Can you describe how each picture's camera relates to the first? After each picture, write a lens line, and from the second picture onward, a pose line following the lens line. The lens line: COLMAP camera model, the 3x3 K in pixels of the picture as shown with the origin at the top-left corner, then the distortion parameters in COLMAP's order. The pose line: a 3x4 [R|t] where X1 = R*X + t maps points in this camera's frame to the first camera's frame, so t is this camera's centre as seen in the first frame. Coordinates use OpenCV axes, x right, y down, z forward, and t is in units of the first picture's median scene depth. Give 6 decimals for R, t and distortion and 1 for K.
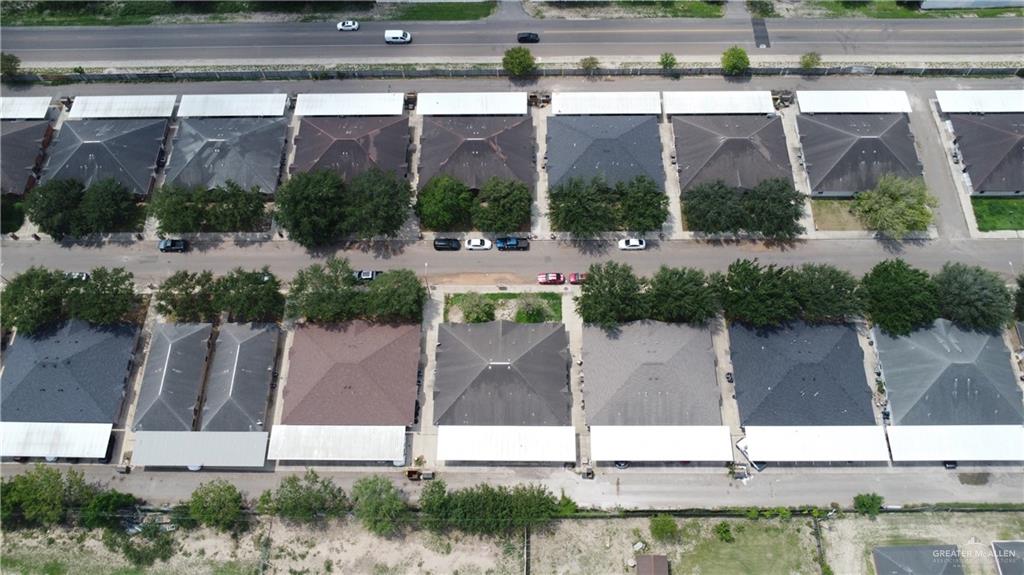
lens RADIAL K [[742.7, 0, 512.3], [0, 742.7, 289.0], [0, 0, 1]] dist [-0.035343, -0.000997]
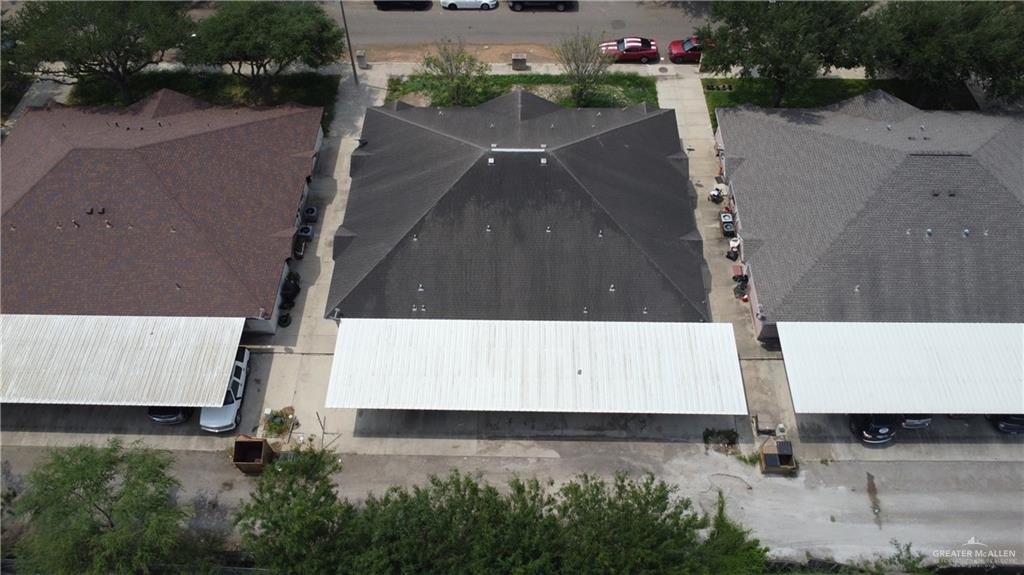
lens RADIAL K [[742.7, 0, 510.6], [0, 742.7, 293.6], [0, 0, 1]] dist [-0.035343, -0.000997]
pose [[0.999925, 0.012278, -0.000148, -0.019489], [-0.012148, 0.987454, -0.157439, 0.226266], [-0.001786, 0.157428, 0.987529, 0.652424]]
